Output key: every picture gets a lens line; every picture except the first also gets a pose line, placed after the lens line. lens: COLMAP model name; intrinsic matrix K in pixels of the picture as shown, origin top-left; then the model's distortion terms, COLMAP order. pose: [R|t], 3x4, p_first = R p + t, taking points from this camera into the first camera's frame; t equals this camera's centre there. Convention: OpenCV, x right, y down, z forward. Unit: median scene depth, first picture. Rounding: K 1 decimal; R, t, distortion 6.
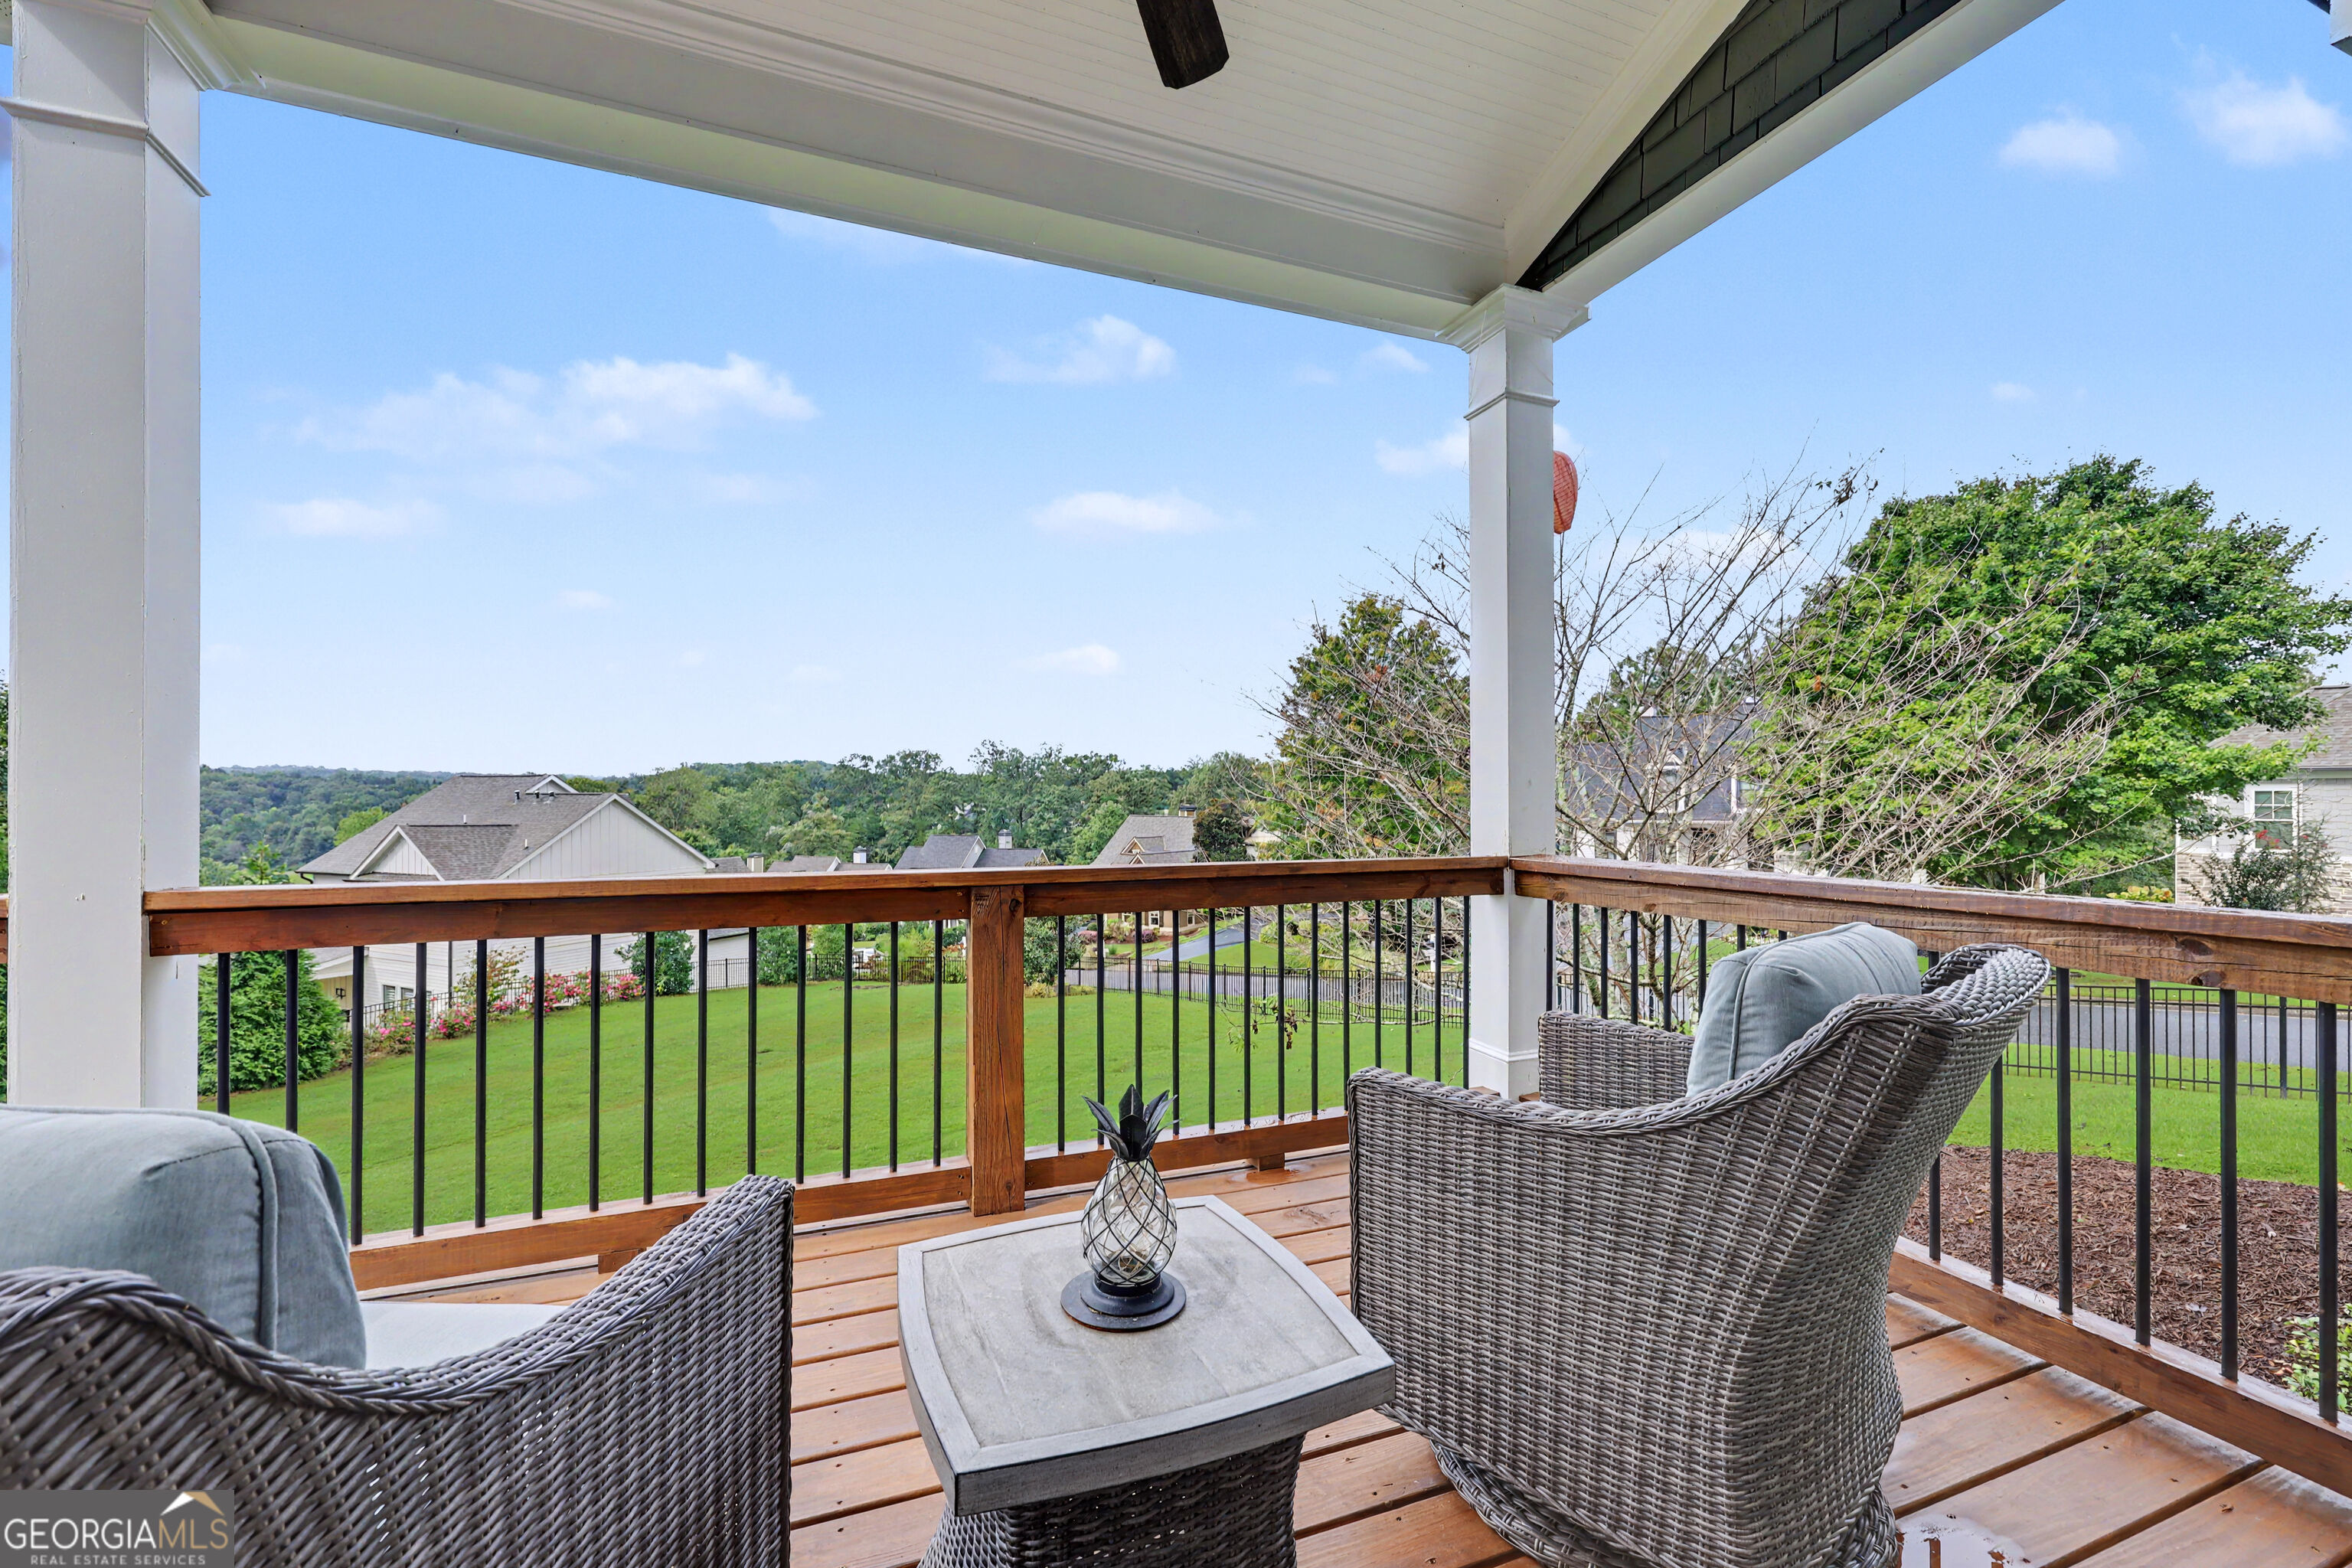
lens RADIAL K [[954.1, 0, 1176.0], [0, 954.1, 784.0], [0, 0, 1]] dist [-0.008036, 0.000351]
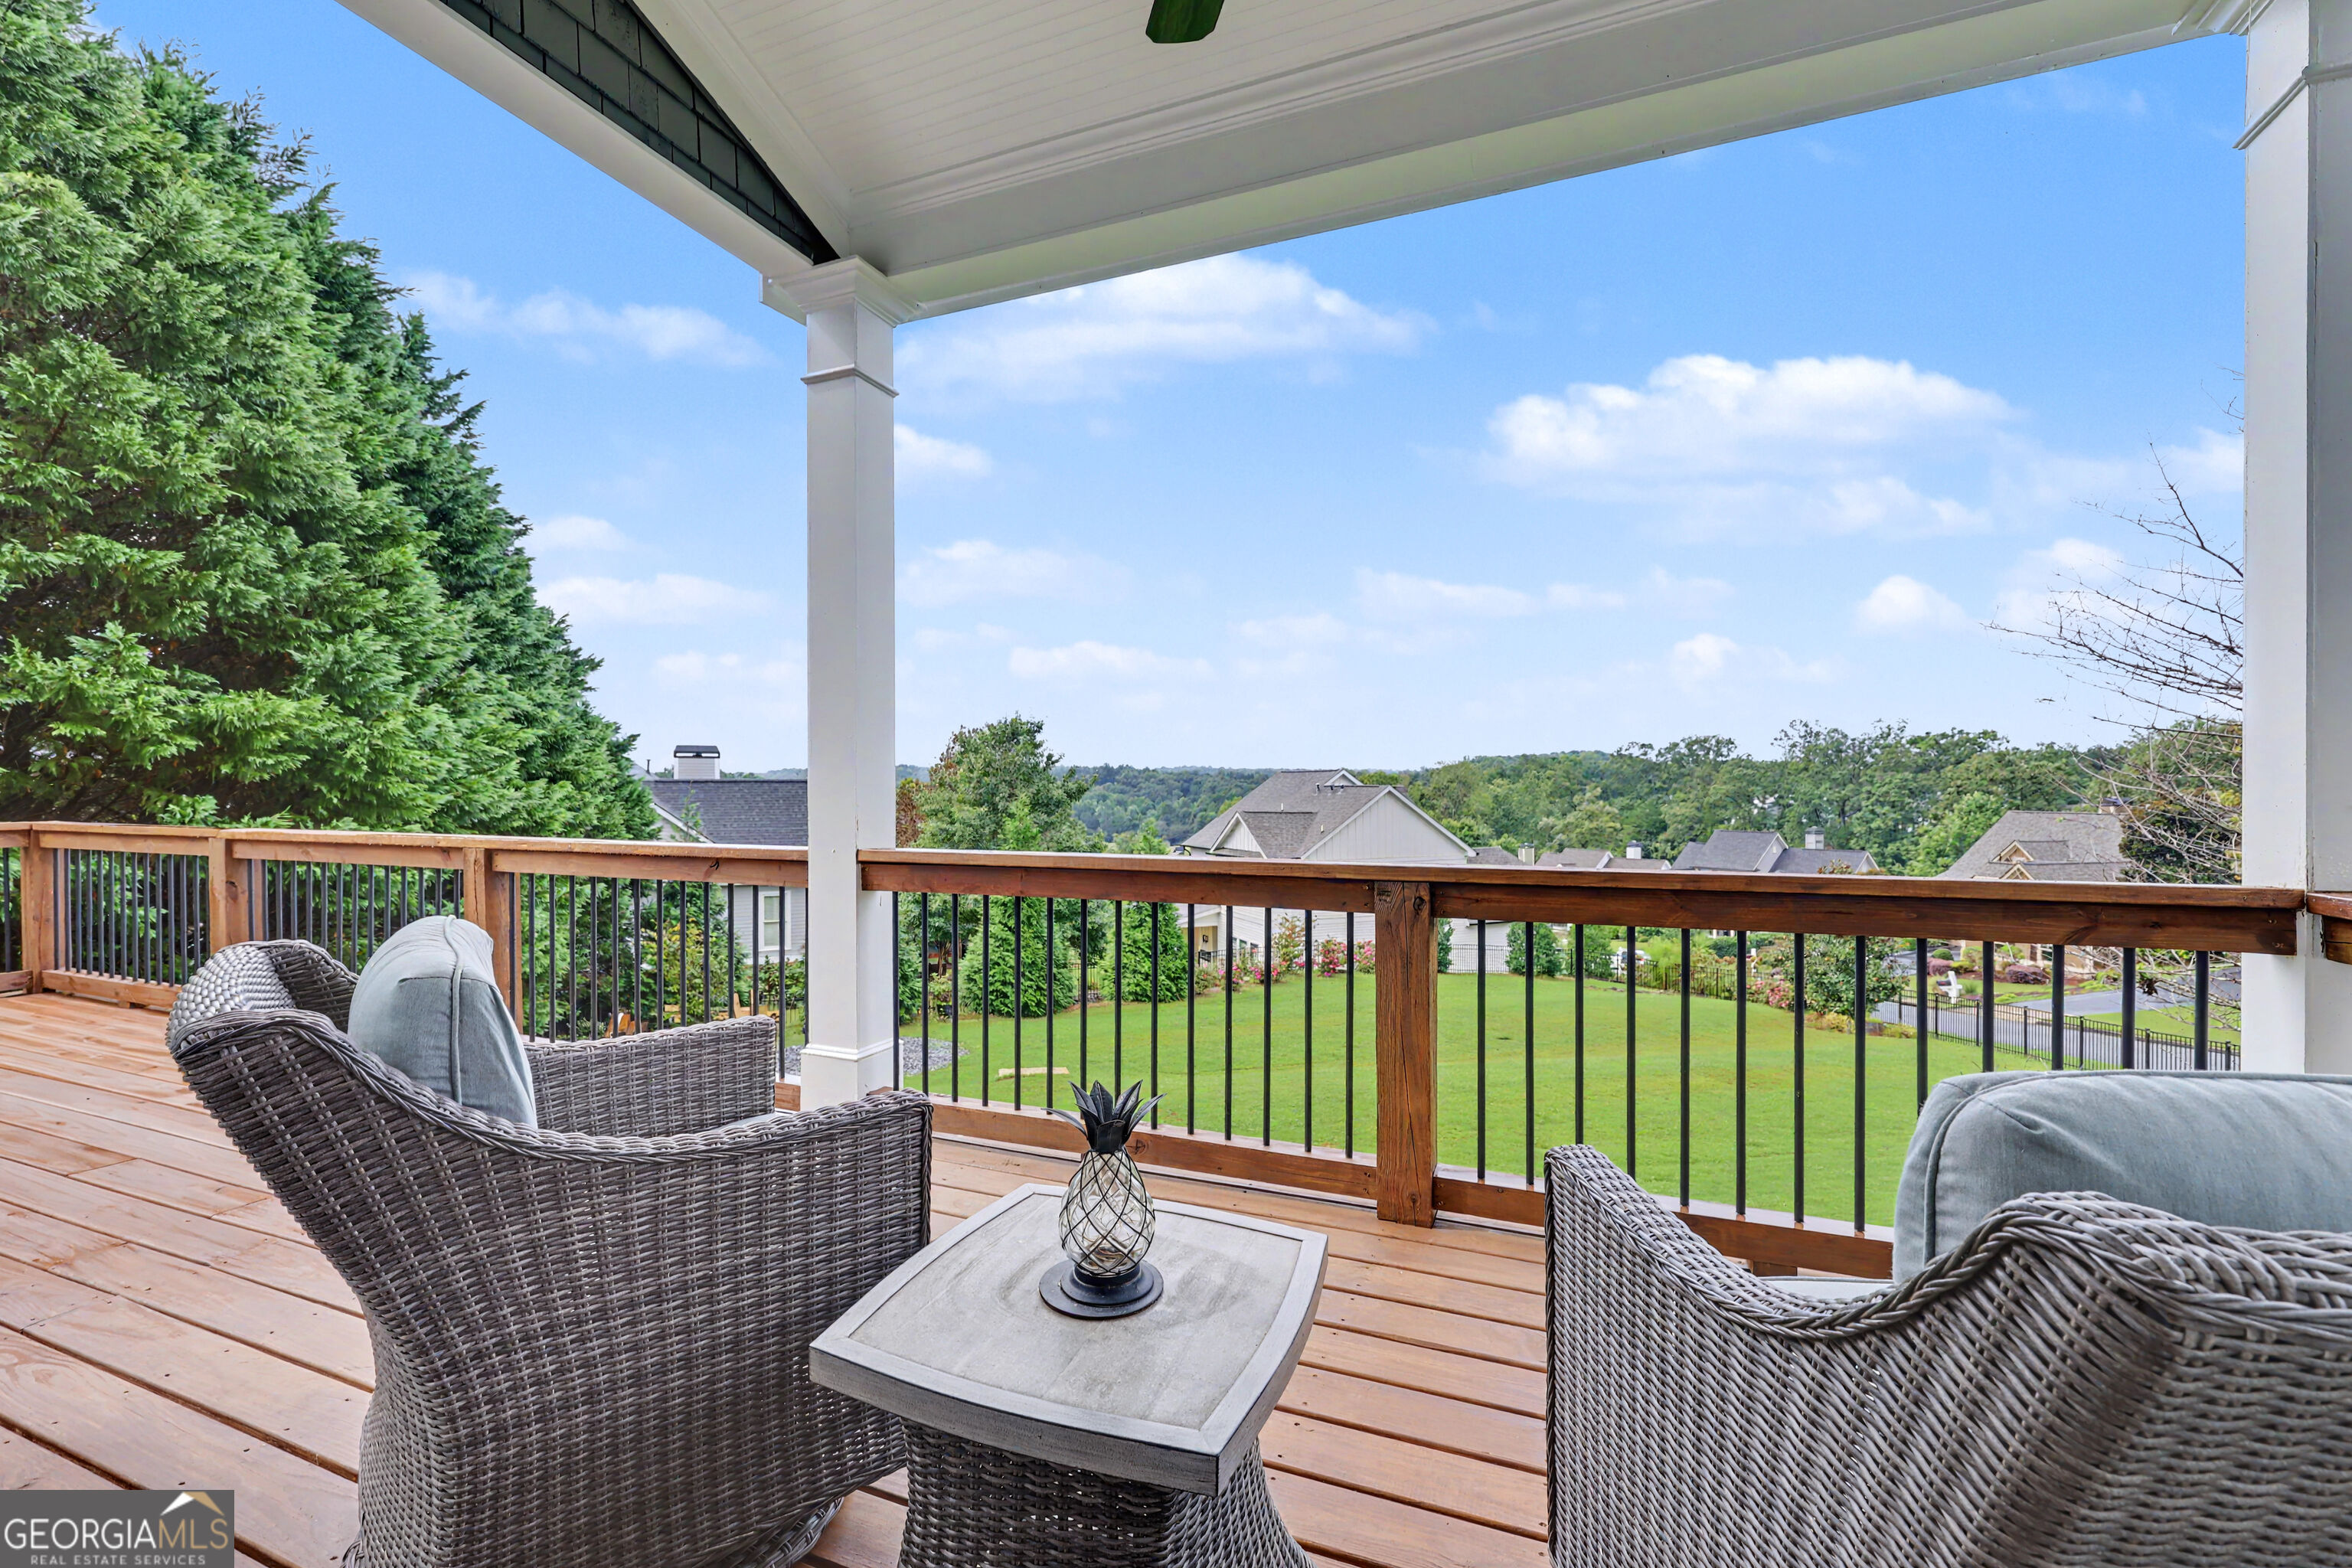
lens RADIAL K [[969.3, 0, 1176.0], [0, 969.3, 784.0], [0, 0, 1]] dist [-0.001514, 0.000135]
pose [[0.725688, -0.005912, -0.687999, 0.316018], [0.012363, 0.999914, 0.004448, 0.001873], [0.687913, -0.011733, 0.725698, 0.138525]]
